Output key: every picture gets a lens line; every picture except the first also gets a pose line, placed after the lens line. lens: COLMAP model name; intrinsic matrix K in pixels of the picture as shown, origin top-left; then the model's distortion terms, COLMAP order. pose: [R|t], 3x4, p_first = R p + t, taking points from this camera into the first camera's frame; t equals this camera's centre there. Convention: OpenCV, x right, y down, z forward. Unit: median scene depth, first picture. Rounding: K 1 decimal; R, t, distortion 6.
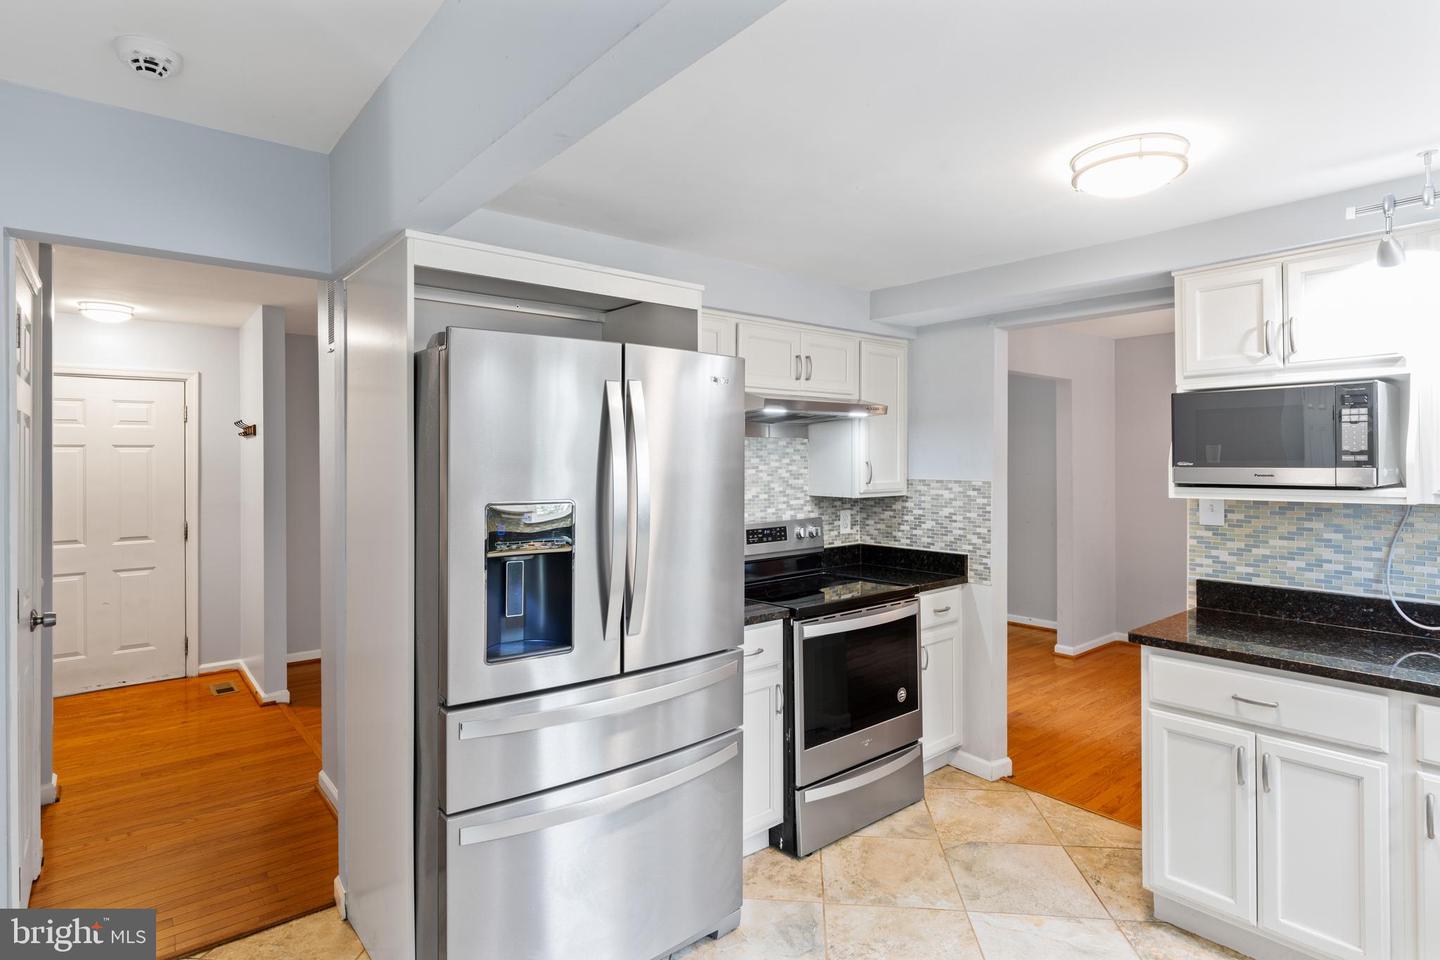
lens RADIAL K [[753.0, 0, 720.2], [0, 753.0, 452.6], [0, 0, 1]] dist [0.001475, 0.000181]
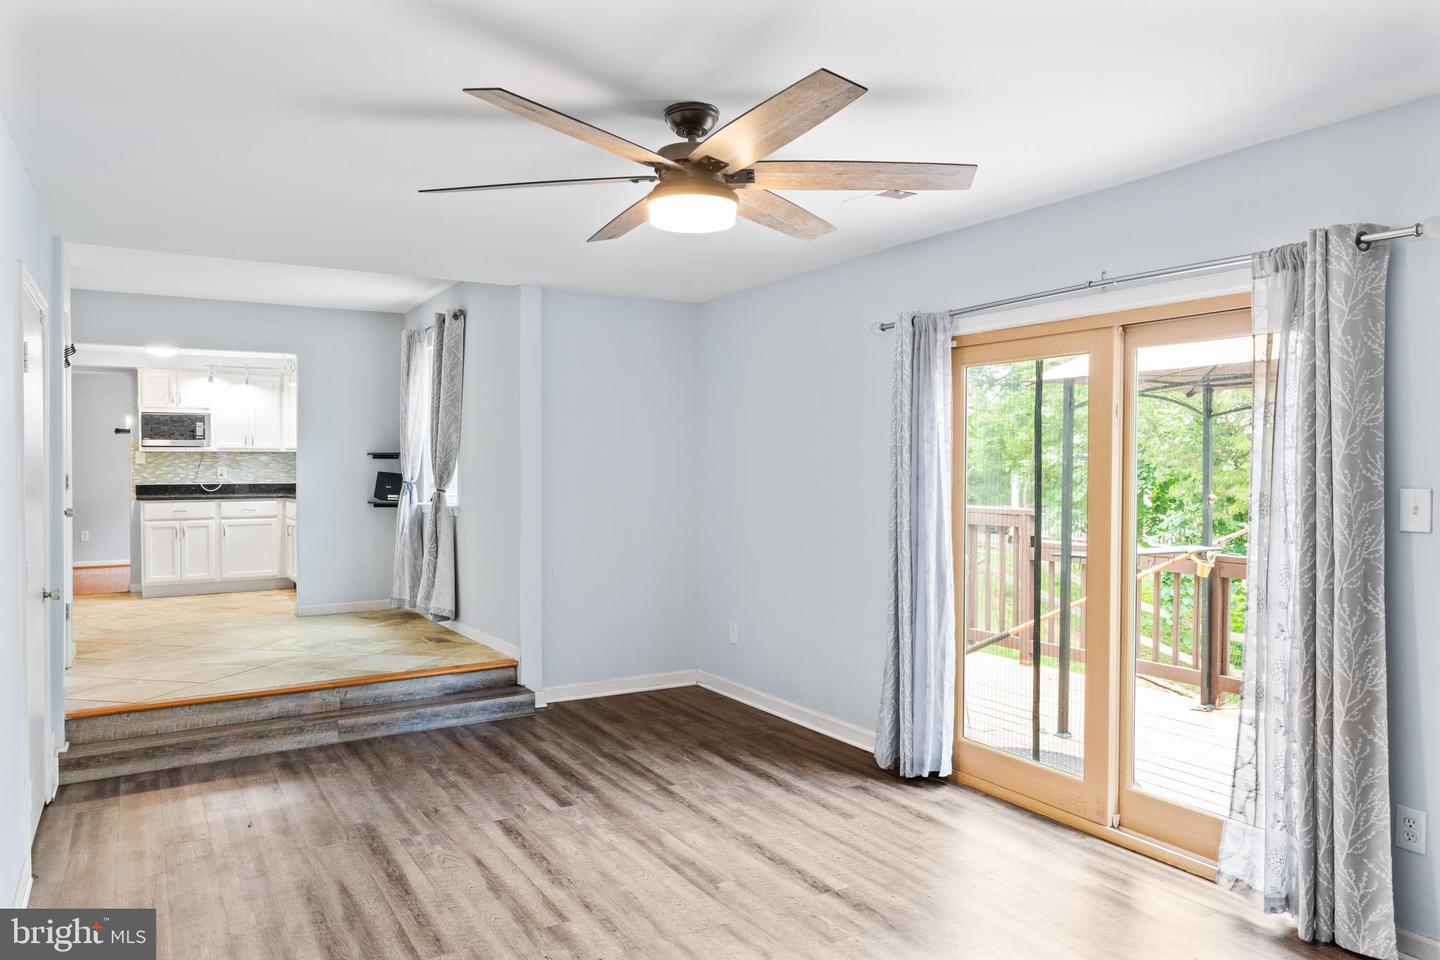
lens RADIAL K [[977.1, 0, 720.0], [0, 977.1, 480.0], [0, 0, 1]] dist [0.000538, 0.001433]
pose [[0.147873, -0.008345, 0.988971, -2.708678], [-0.004062, 0.999951, 0.009045, 0.129240], [-0.988998, -0.005355, 0.147832, -1.675996]]
